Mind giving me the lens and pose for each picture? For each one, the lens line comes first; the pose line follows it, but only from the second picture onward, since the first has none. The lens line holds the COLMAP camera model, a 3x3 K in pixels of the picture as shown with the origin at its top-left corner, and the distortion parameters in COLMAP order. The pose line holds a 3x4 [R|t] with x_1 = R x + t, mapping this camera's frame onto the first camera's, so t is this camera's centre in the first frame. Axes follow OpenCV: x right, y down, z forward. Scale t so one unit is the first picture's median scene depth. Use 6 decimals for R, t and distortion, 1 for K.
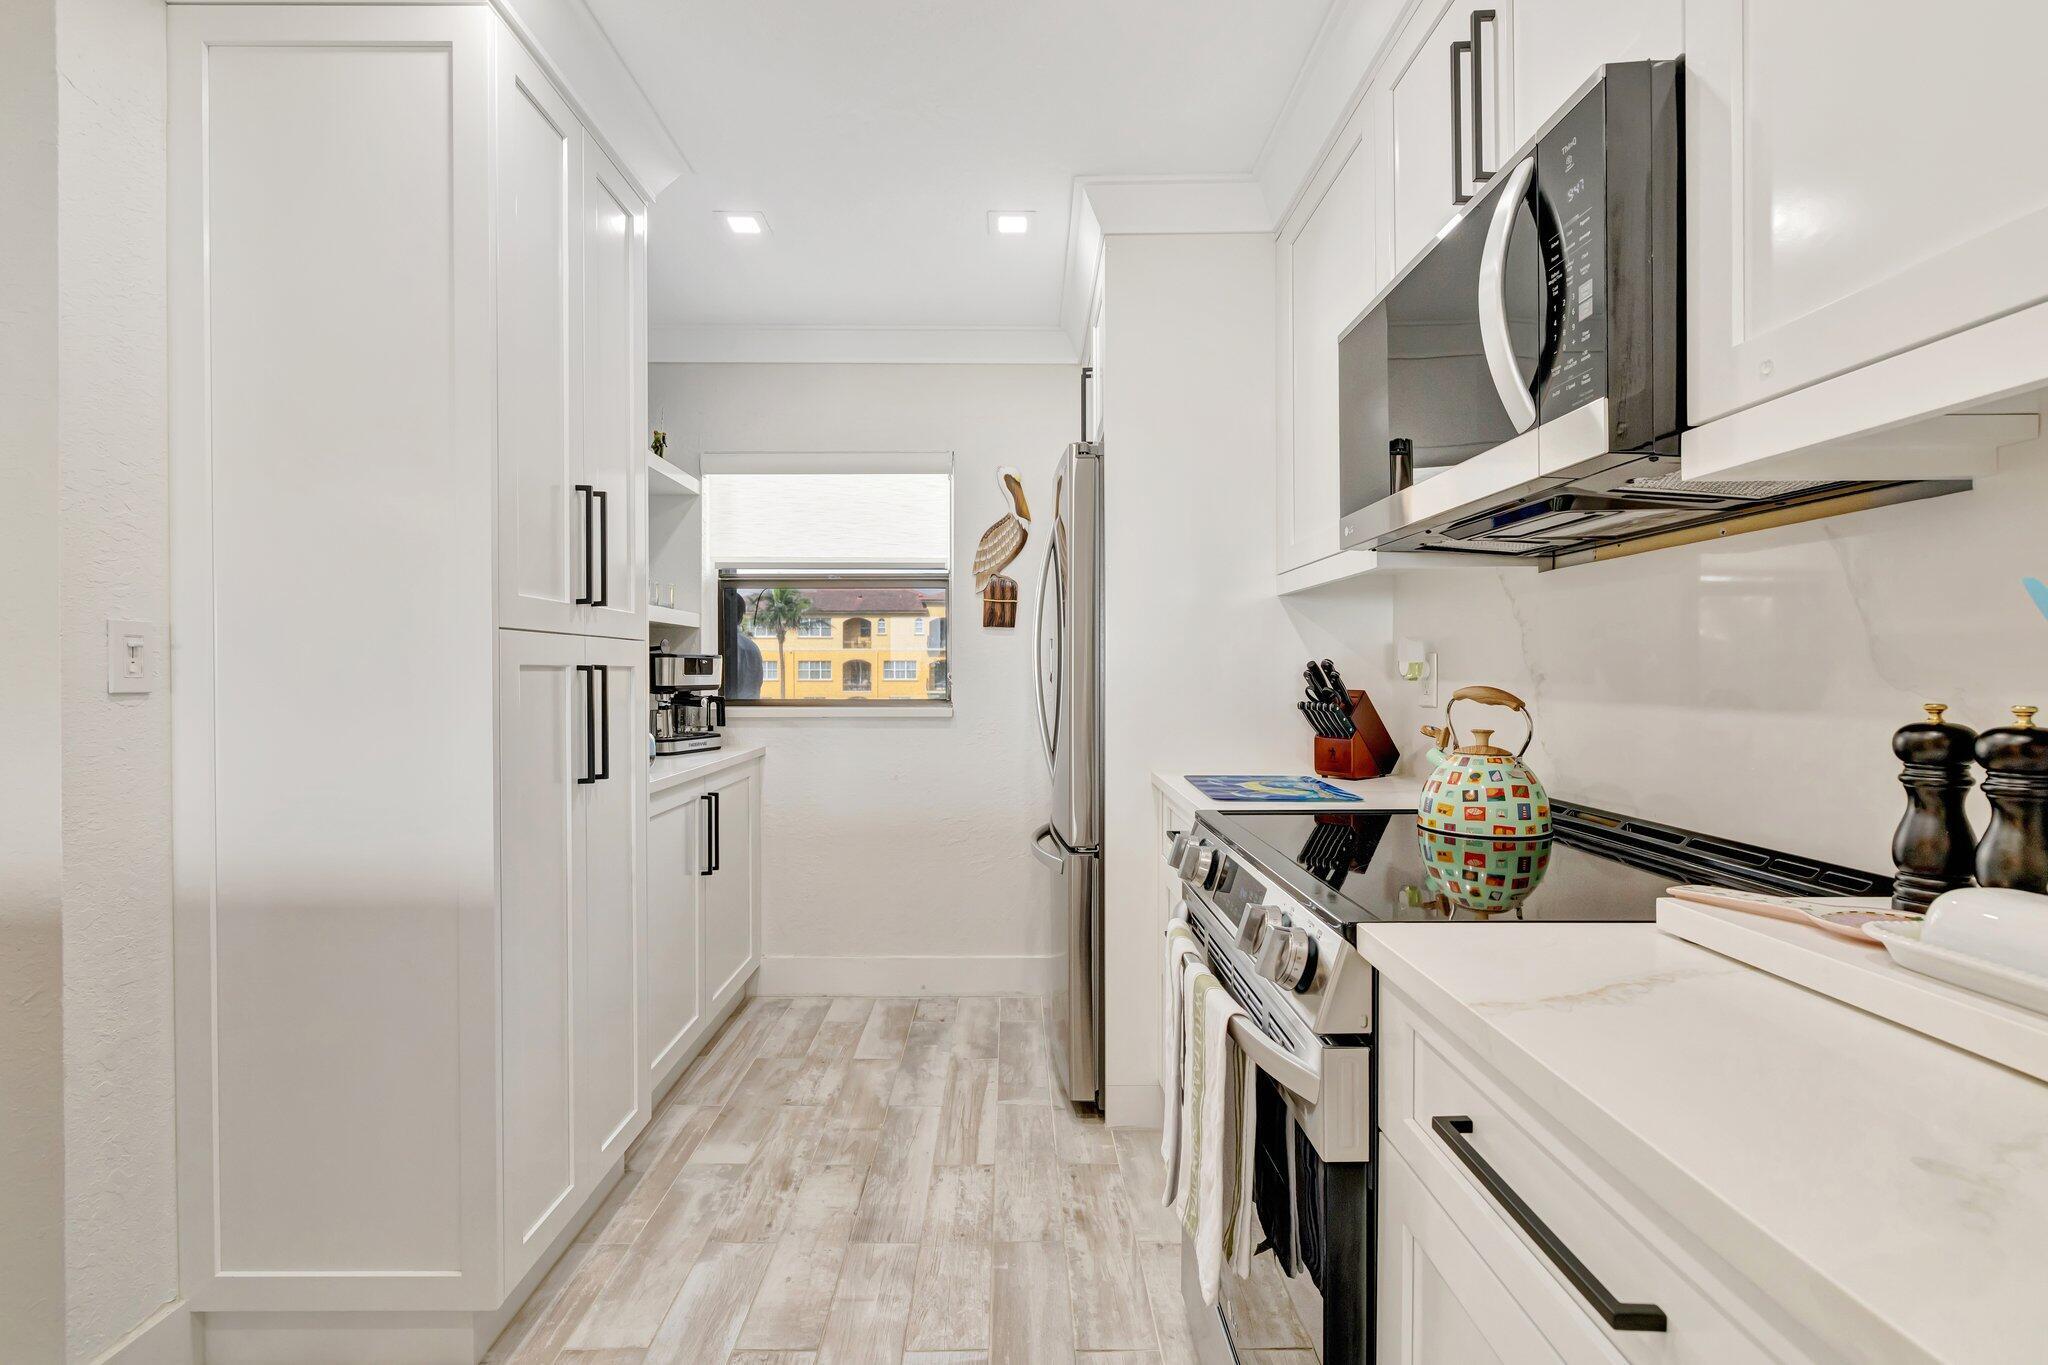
lens RADIAL K [[919.3, 0, 1019.5], [0, 919.3, 685.2], [0, 0, 1]] dist [-0.000043, -0.000463]
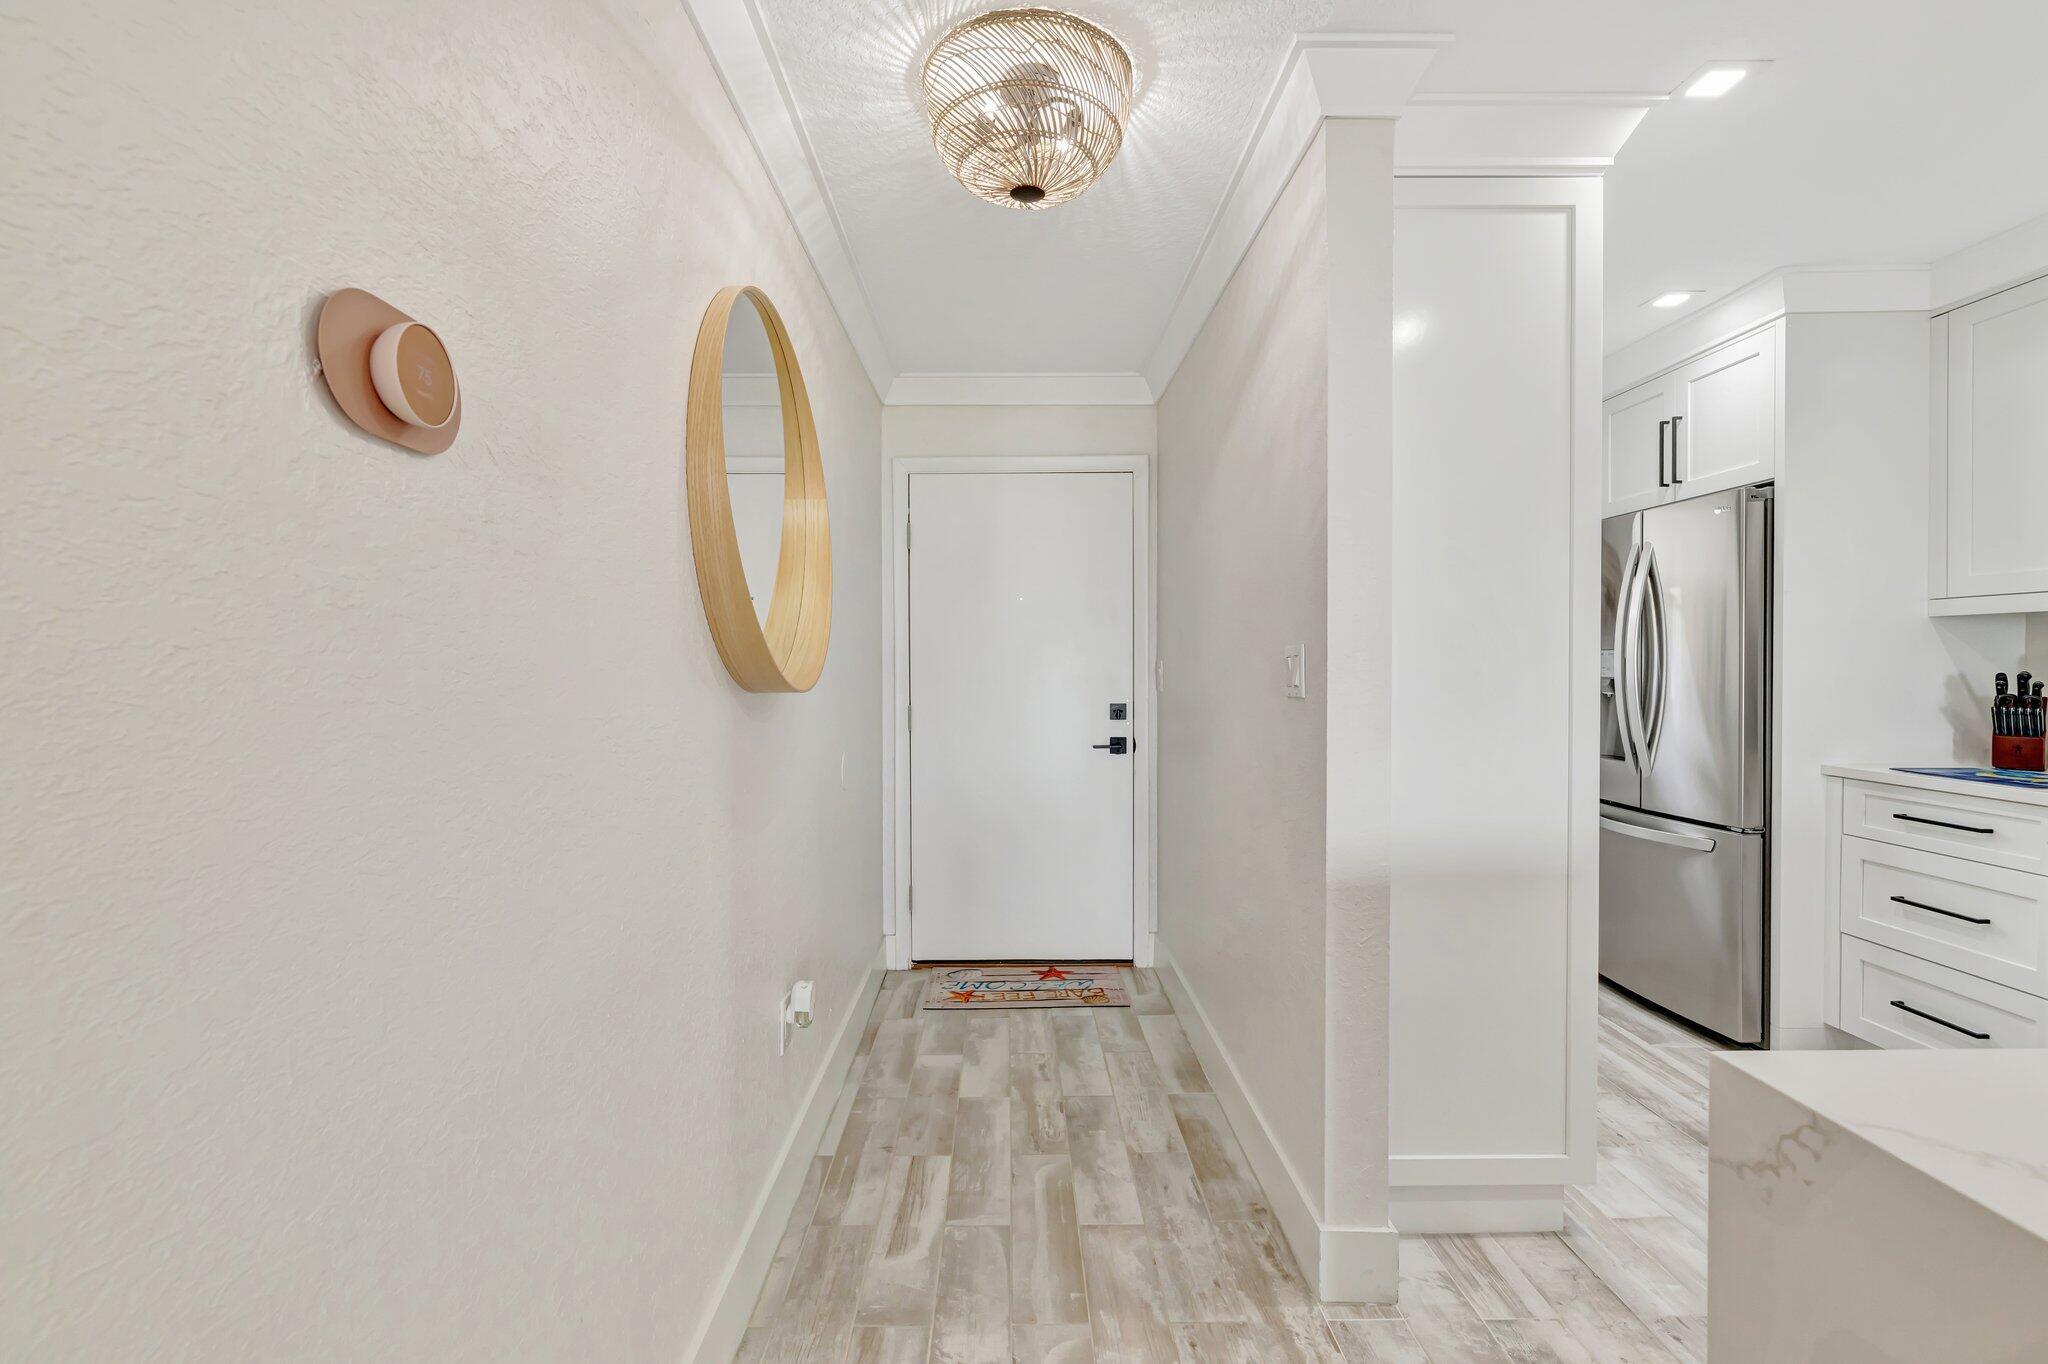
lens RADIAL K [[919.3, 0, 1019.5], [0, 919.3, 684.7], [0, 0, 1]] dist [-0.000043, -0.000463]
pose [[0.999975, -0.006055, 0.003538, -1.156577], [0.006037, 0.999968, 0.005174, -0.029659], [-0.003569, -0.005152, 0.999980, -0.243036]]
